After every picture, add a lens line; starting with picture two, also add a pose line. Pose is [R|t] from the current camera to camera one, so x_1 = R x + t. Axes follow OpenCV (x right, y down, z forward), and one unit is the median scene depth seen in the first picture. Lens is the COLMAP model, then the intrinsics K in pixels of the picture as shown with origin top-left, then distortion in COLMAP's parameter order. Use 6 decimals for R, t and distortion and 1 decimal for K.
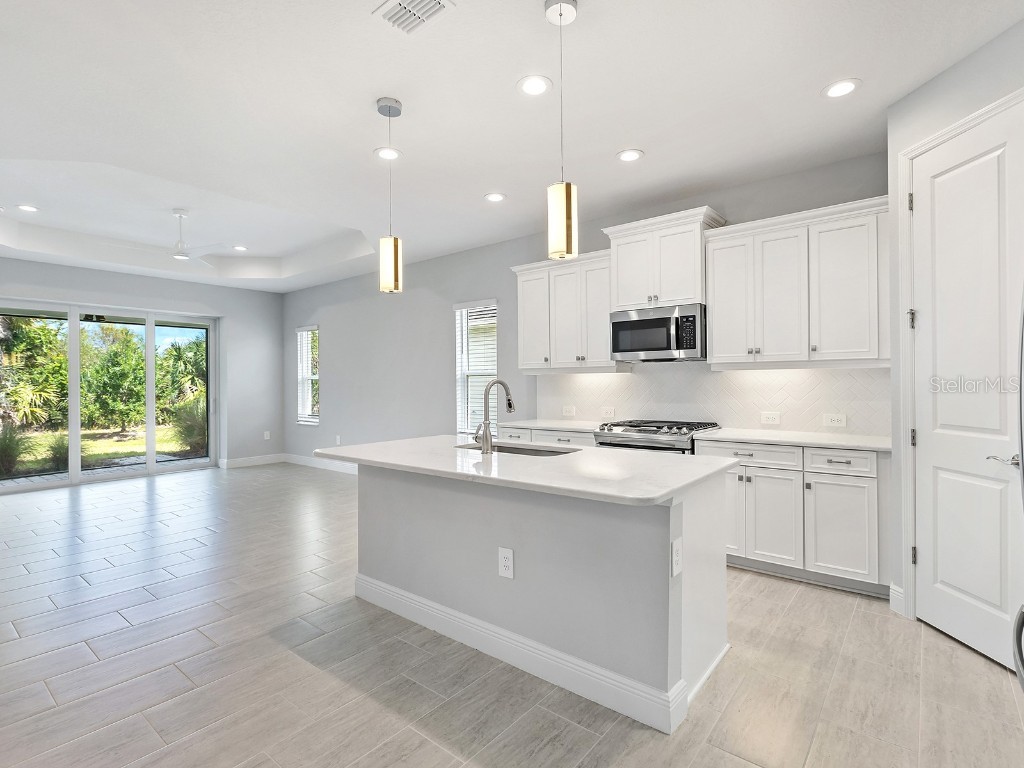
lens RADIAL K [[517.1, 0, 512.4], [0, 517.1, 378.2], [0, 0, 1]] dist [0.003632, -0.001073]
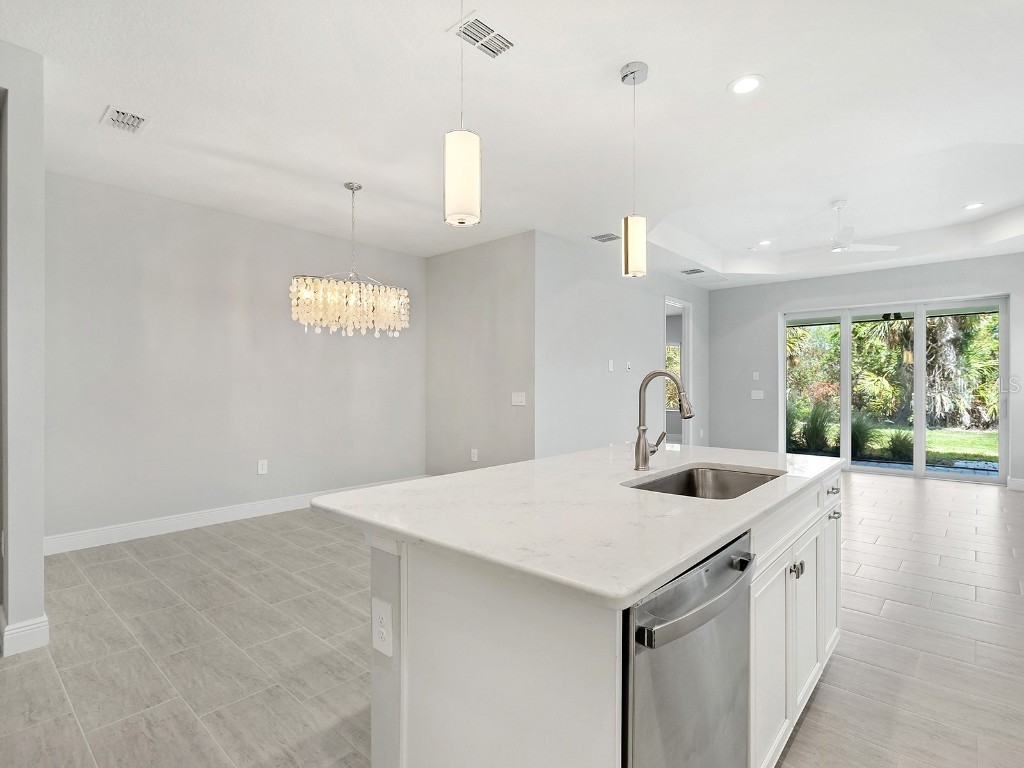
lens RADIAL K [[517.1, 0, 502.3], [0, 517.1, 388.7], [0, 0, 1]] dist [0.003632, -0.001073]
pose [[-0.048629, 0.012663, -0.998737, 0.123118], [0.012851, 0.999845, 0.012051, 0.002603], [0.998734, -0.012248, -0.048784, 0.126179]]
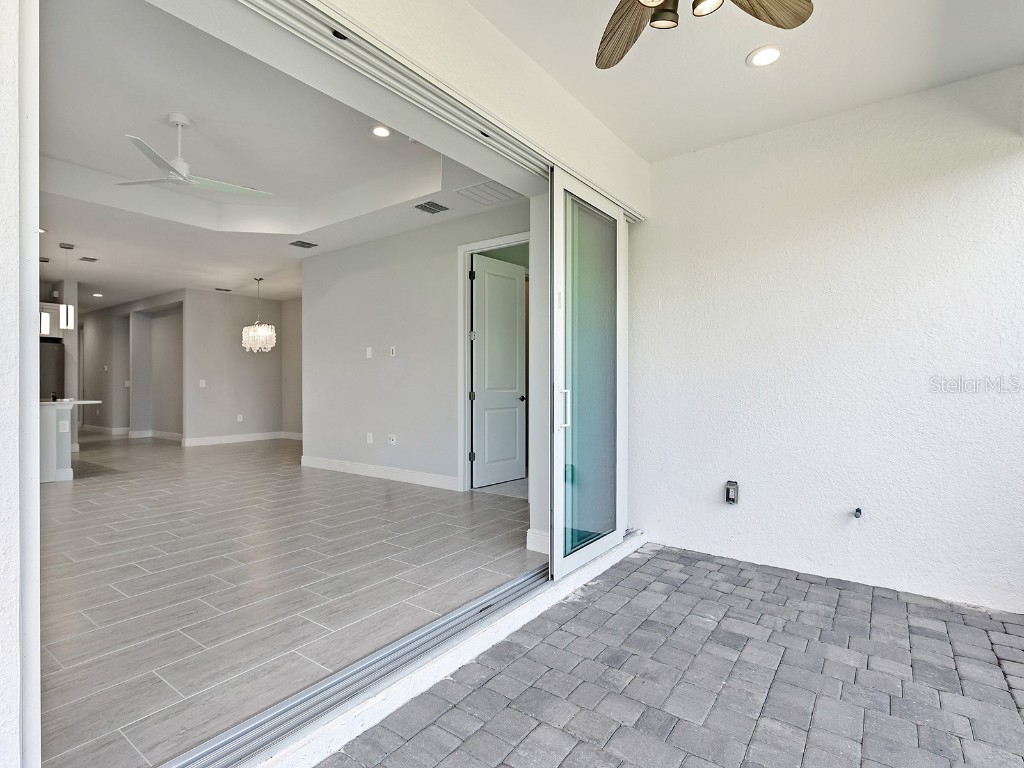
lens RADIAL K [[517.1, 0, 524.8], [0, 517.1, 385.5], [0, 0, 1]] dist [0.003632, -0.001073]
pose [[-0.997670, 0.011046, -0.067329, -0.335460], [0.011411, 0.999922, -0.005052, 0.018014], [0.067268, -0.005808, -0.997718, 0.553188]]
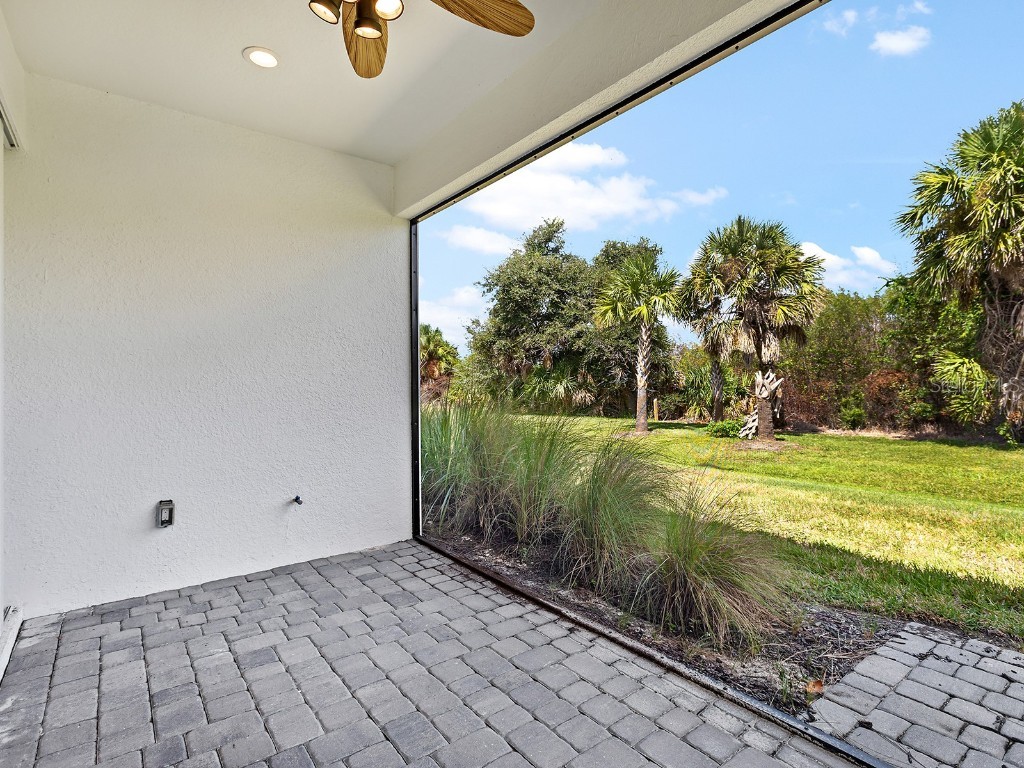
lens RADIAL K [[517.1, 0, 520.5], [0, 517.1, 381.1], [0, 0, 1]] dist [0.003632, -0.001073]
pose [[-0.216604, 0.008733, -0.976221, -0.301811], [0.023245, 0.999723, 0.003786, 0.017534], [0.975983, -0.021872, -0.216746, 0.525164]]
